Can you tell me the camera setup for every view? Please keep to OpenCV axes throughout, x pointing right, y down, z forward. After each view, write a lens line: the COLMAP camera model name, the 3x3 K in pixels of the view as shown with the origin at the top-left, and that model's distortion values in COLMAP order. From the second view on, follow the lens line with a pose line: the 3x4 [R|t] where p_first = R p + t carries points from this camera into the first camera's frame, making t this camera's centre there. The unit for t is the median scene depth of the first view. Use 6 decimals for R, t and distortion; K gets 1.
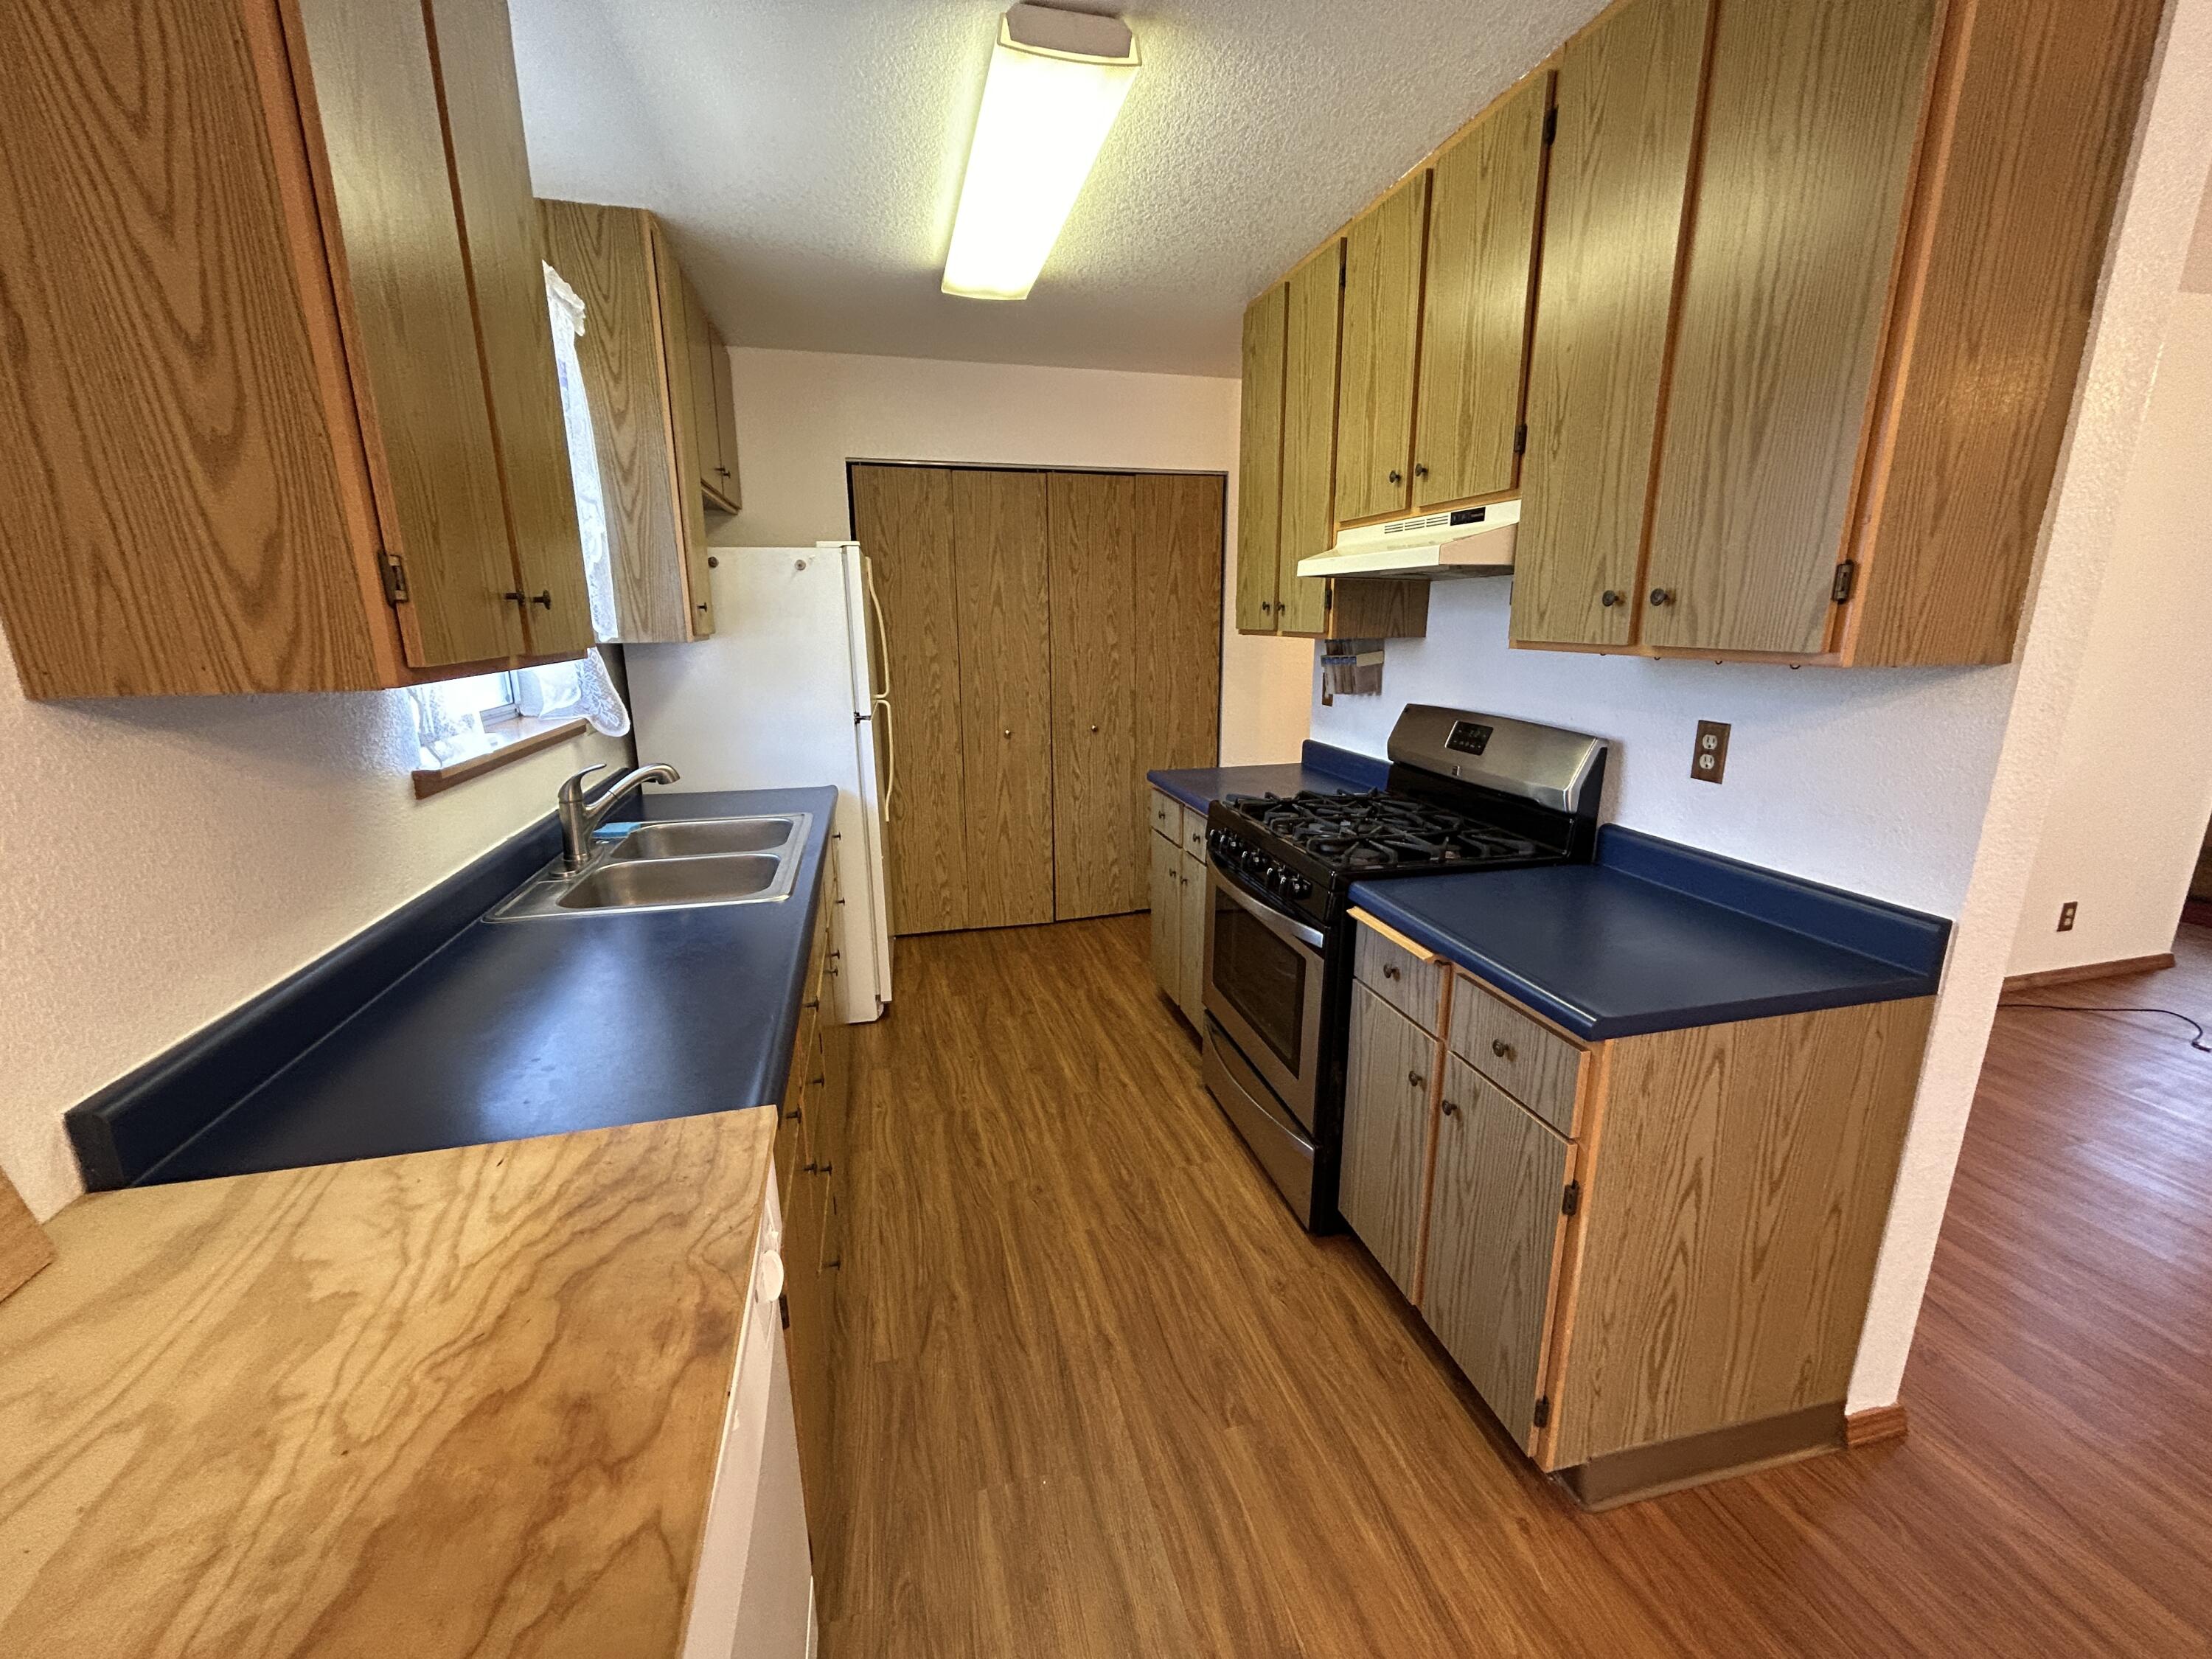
lens RADIAL K [[895.9, 0, 1108.4], [0, 895.9, 833.6], [0, 0, 1]] dist [-0.002466, 0.000001]
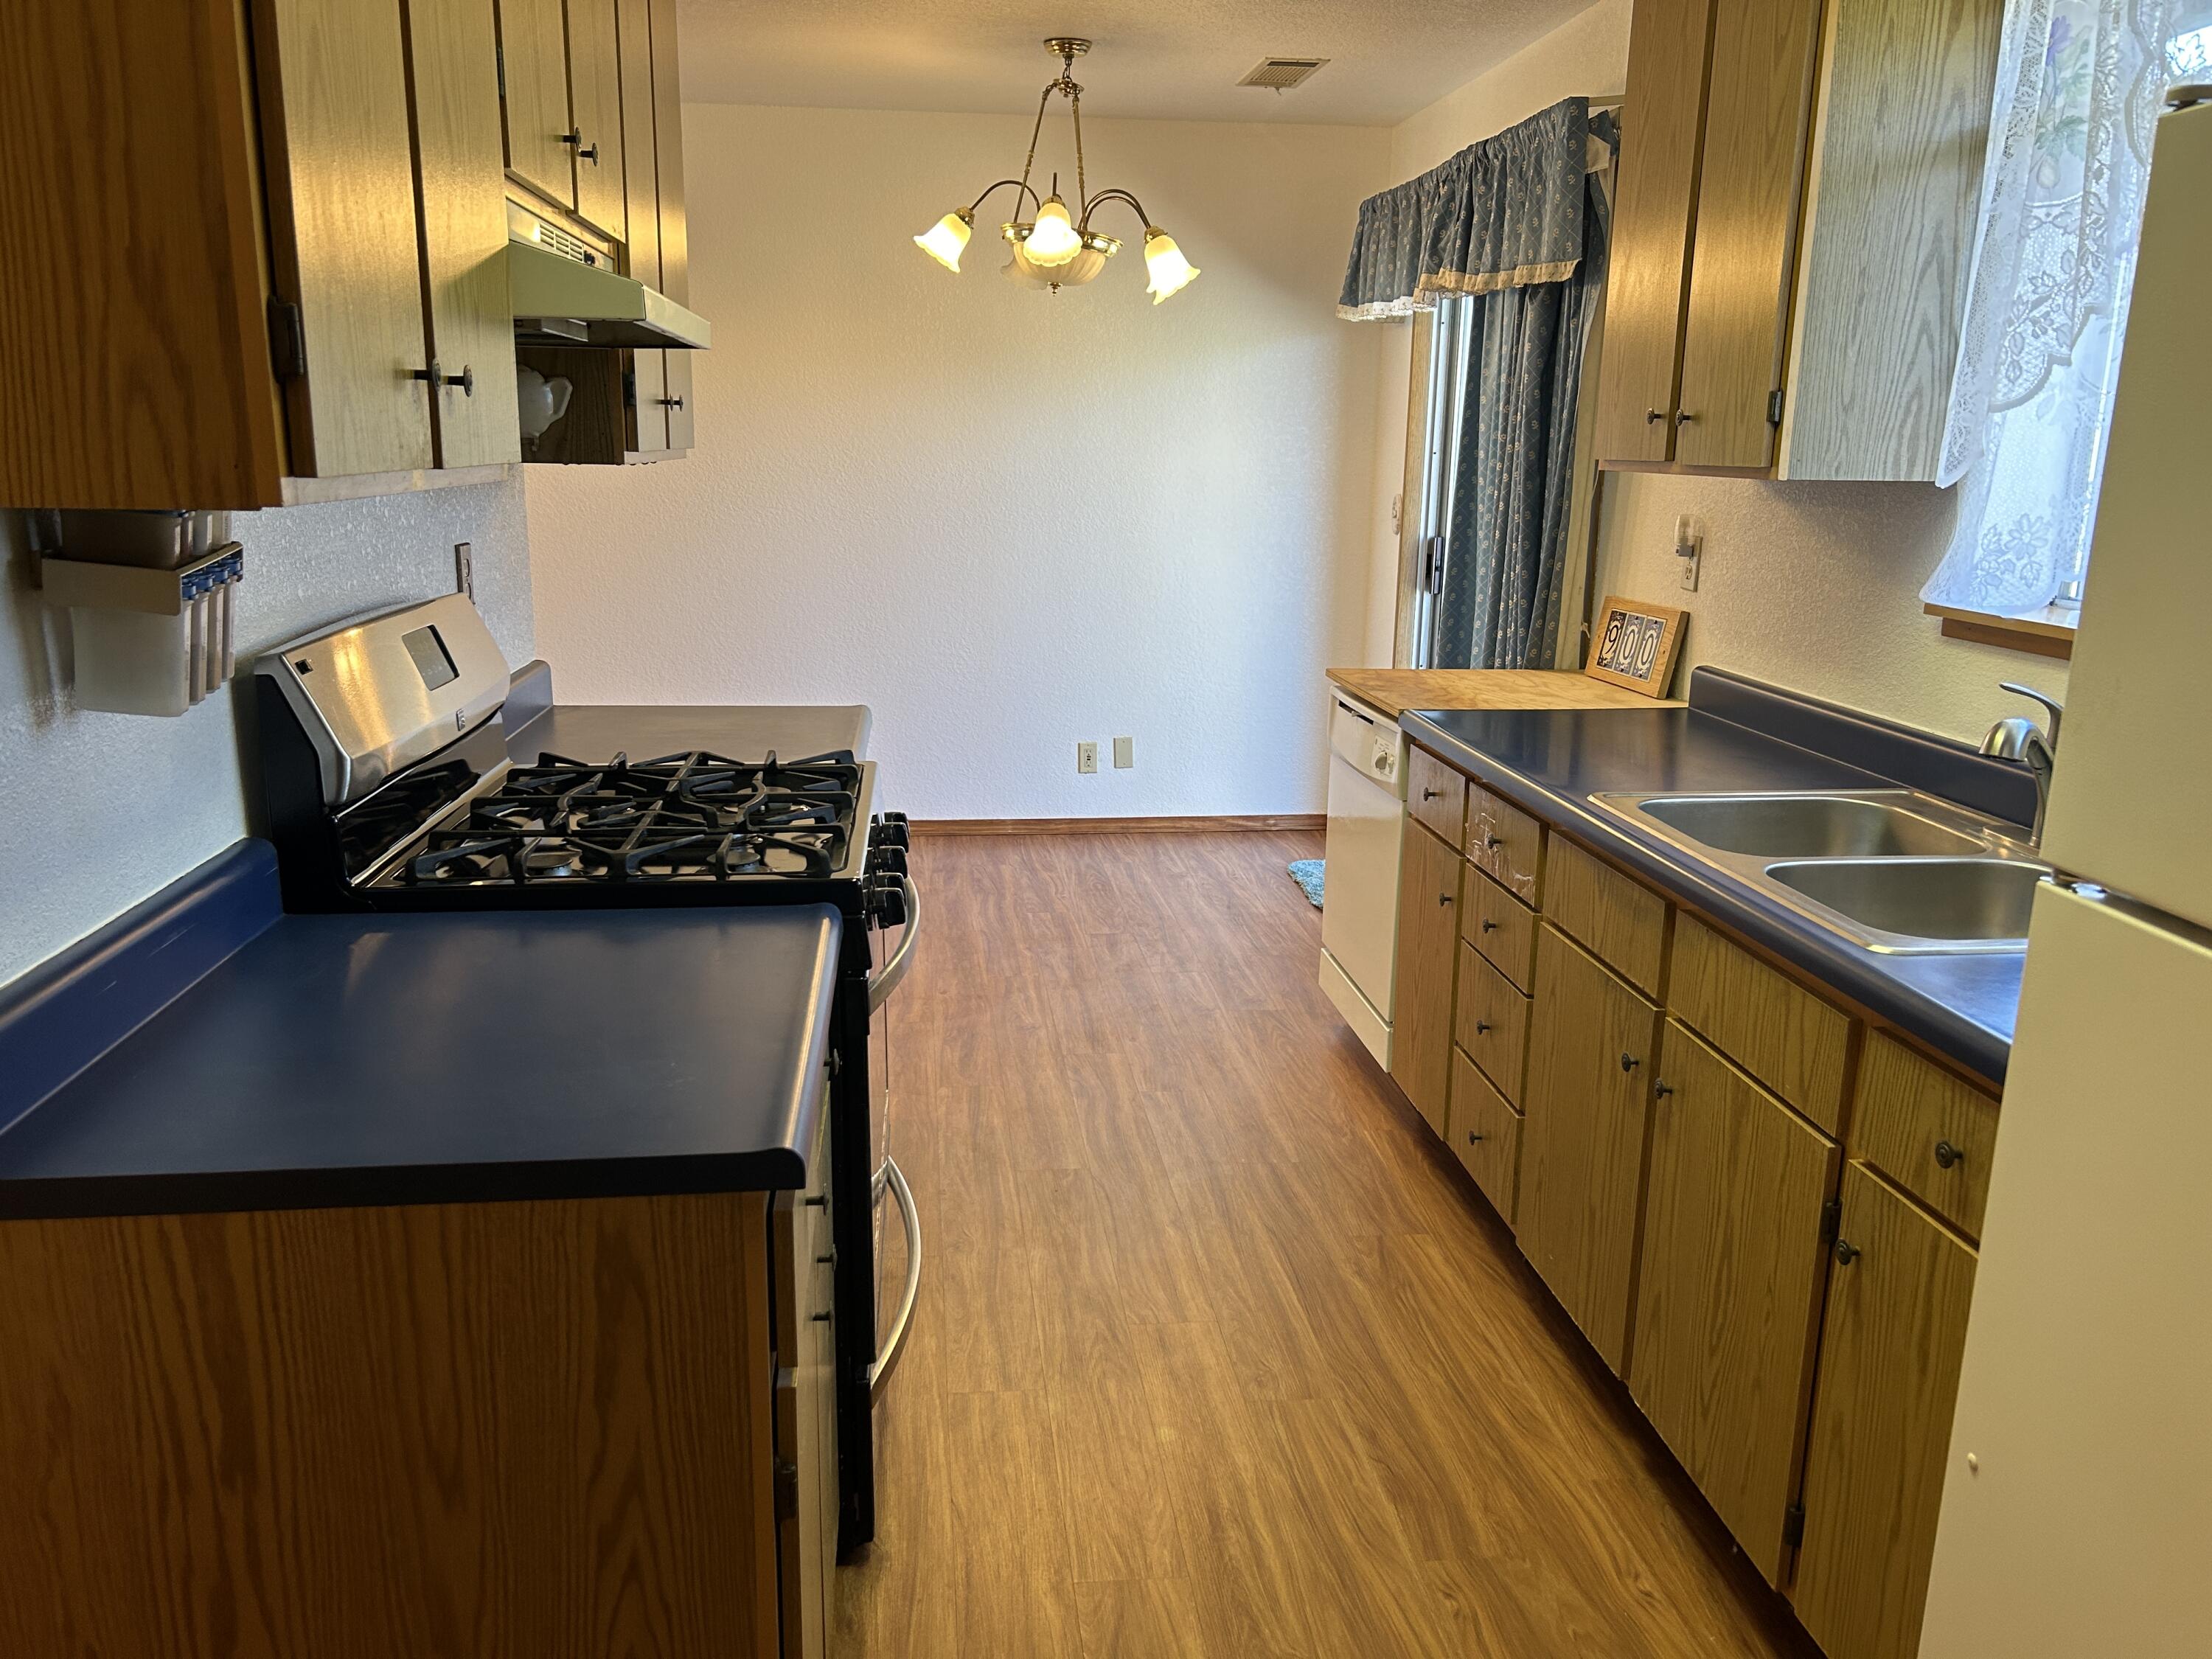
lens RADIAL K [[1664.2, 0, 1114.6], [0, 1664.2, 841.6], [0, 0, 1]] dist [0.045109, -0.047686]
pose [[-0.991118, -0.040993, 0.126510, -0.124630], [0.021851, 0.888176, 0.458984, -0.507654], [-0.131178, 0.457672, -0.879391, 2.100499]]
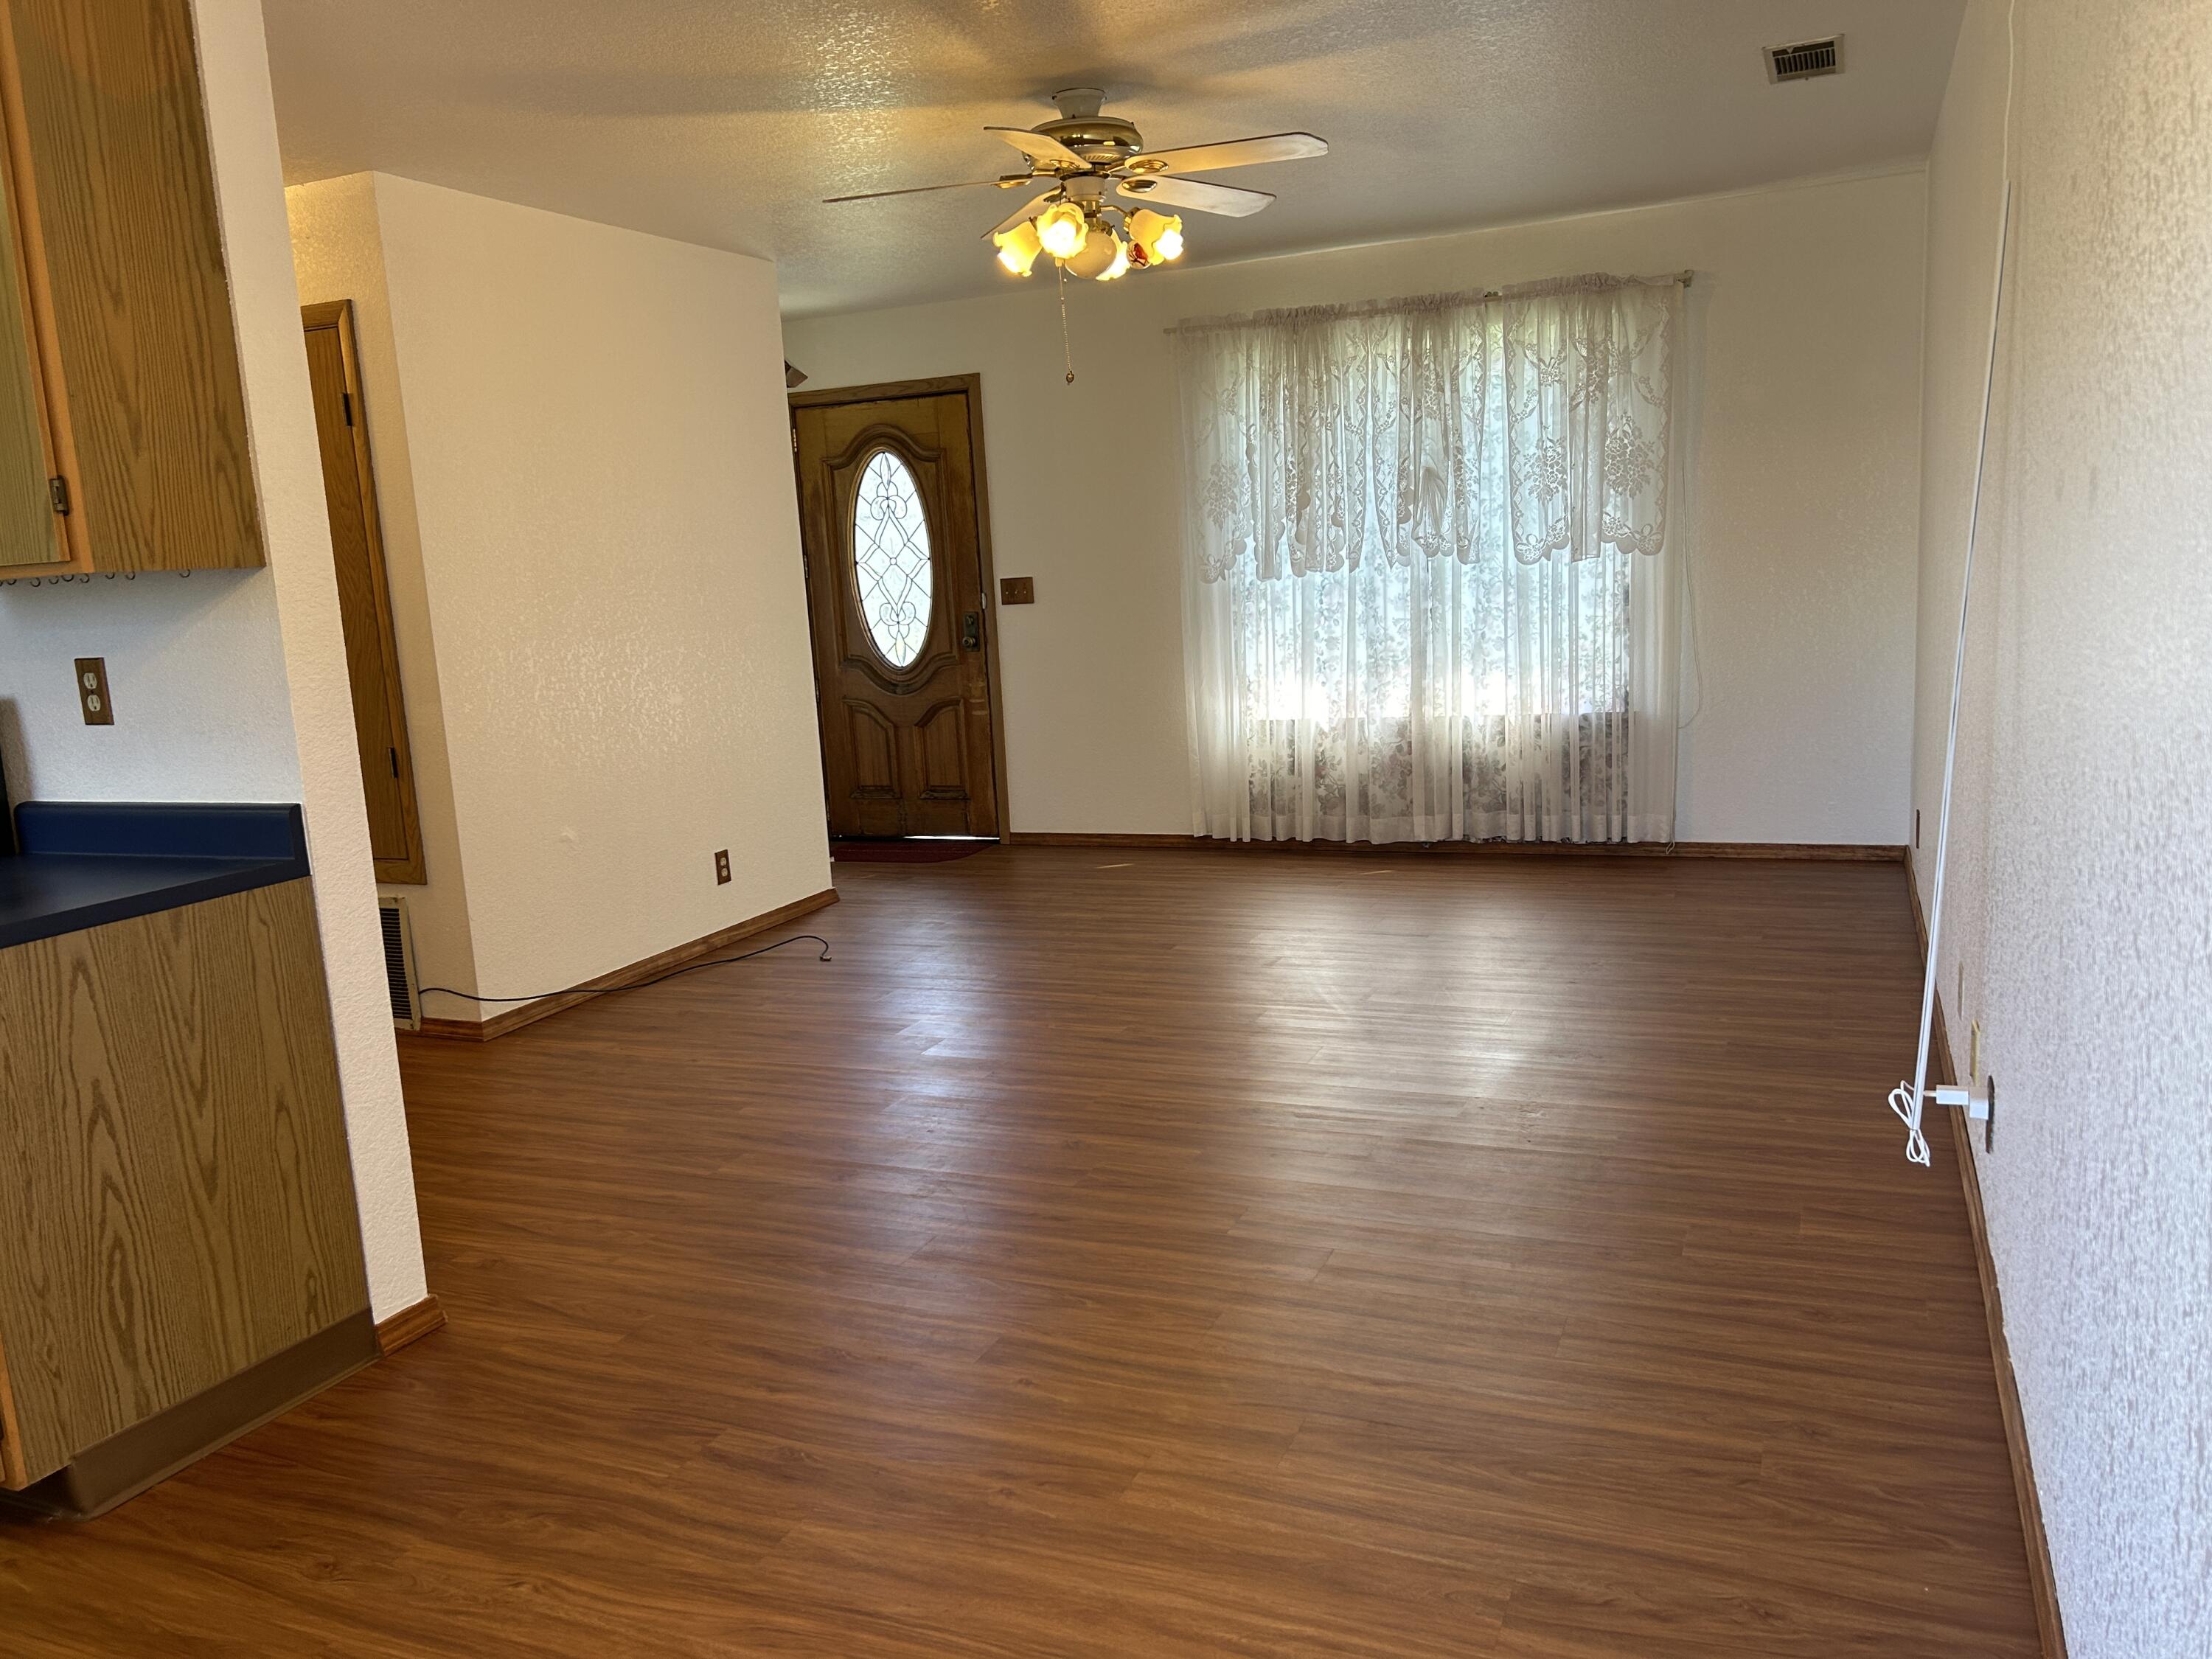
lens RADIAL K [[1662.9, 0, 1115.9], [0, 1662.9, 828.6], [0, 0, 1]] dist [0.067496, -0.073148]
pose [[0.611283, -0.157707, 0.775540, -0.023535], [0.240954, 0.970508, 0.007433, 0.235598], [-0.753840, 0.182325, 0.631255, -0.688744]]
